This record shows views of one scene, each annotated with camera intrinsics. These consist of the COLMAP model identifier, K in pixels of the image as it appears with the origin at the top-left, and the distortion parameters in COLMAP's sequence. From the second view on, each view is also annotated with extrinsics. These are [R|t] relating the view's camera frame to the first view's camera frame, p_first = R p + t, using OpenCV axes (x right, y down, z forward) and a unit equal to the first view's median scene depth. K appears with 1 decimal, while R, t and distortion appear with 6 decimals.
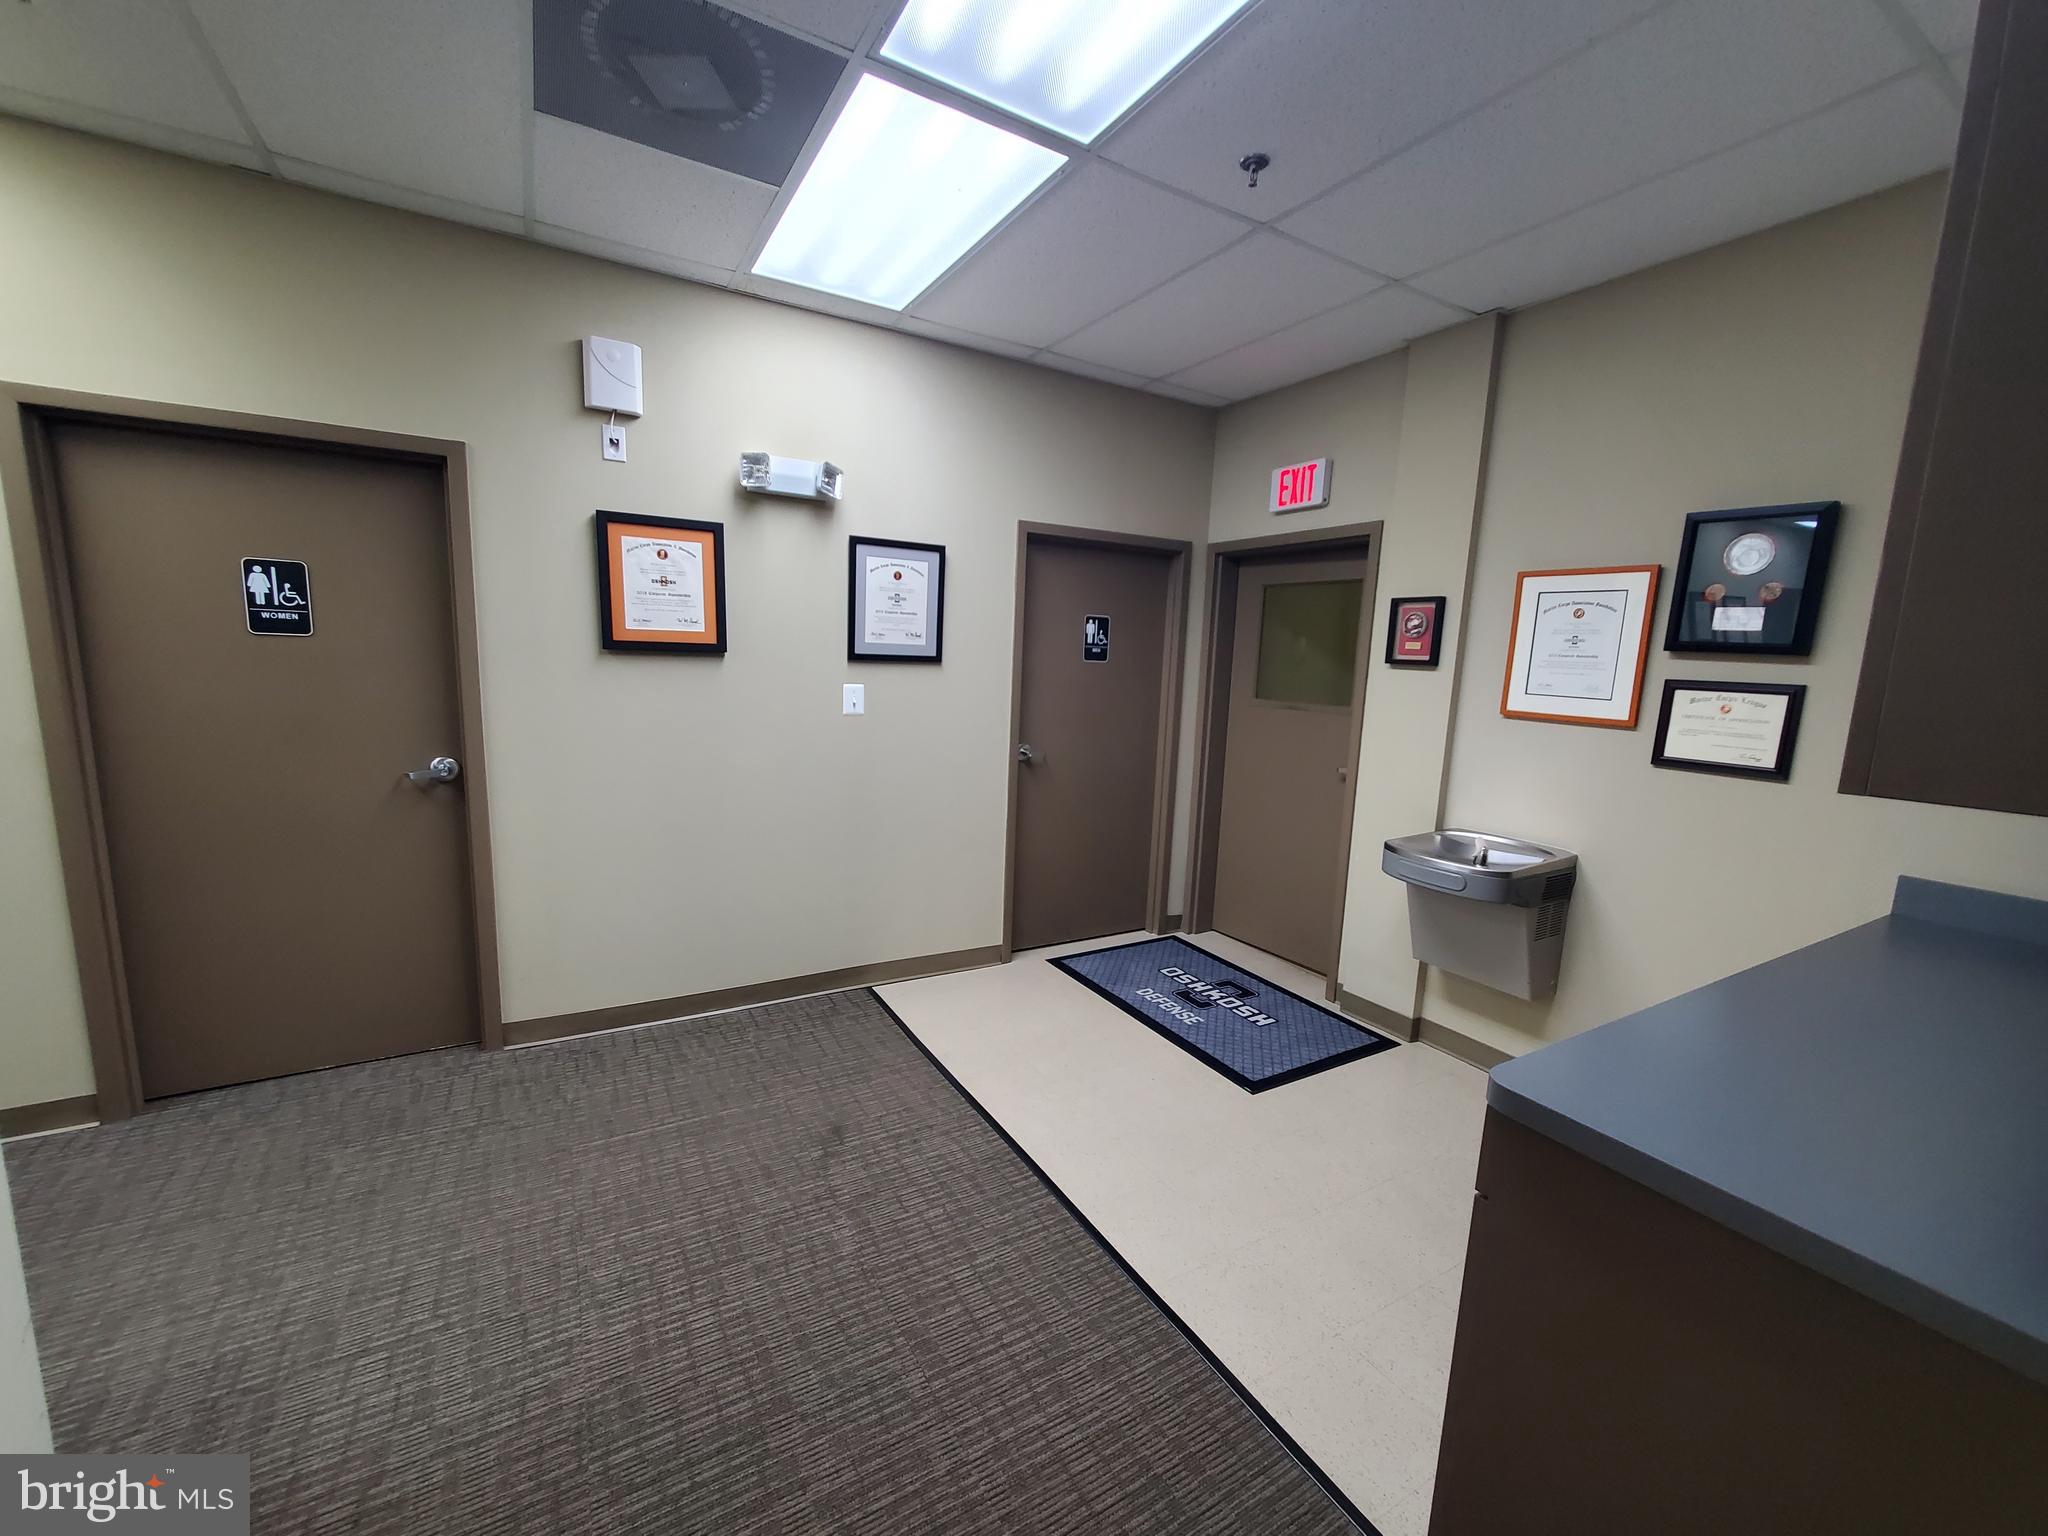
lens RADIAL K [[810.8, 0, 1033.1], [0, 810.8, 778.9], [0, 0, 1]] dist [0.000914, -0.000378]
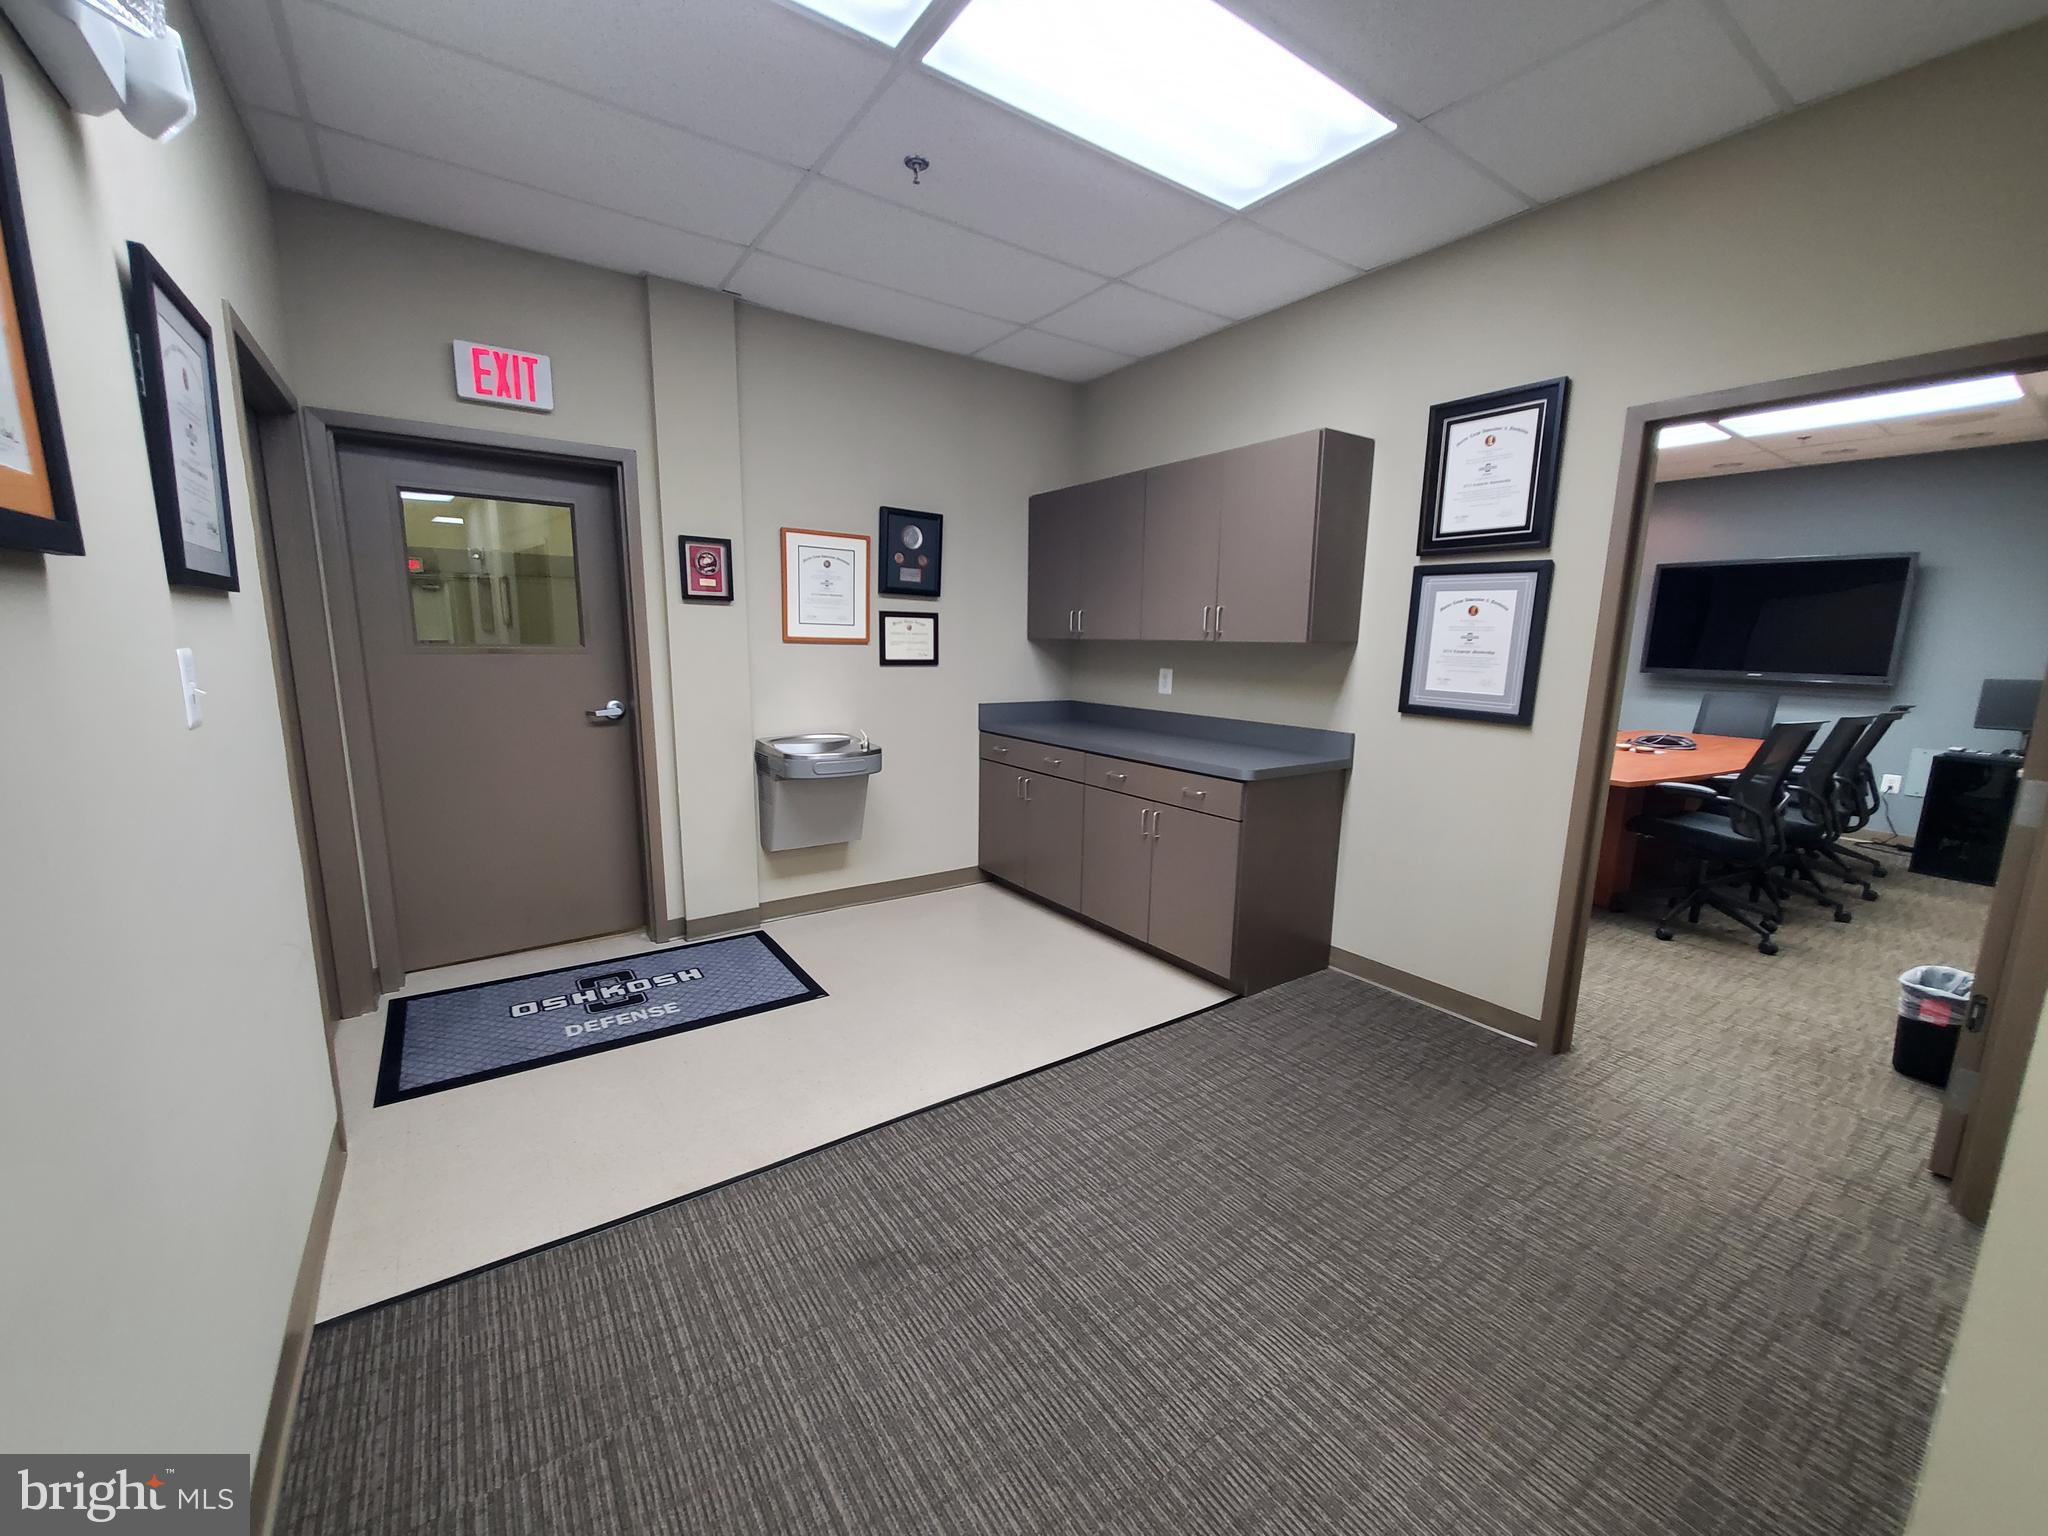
lens RADIAL K [[810.8, 0, 1021.6], [0, 810.8, 782.7], [0, 0, 1]] dist [0.000914, -0.000378]
pose [[-0.072726, -0.220574, 0.972655, -0.887600], [0.129257, 0.964928, 0.228486, -0.128709], [-0.988941, 0.142339, -0.041664, 0.866587]]
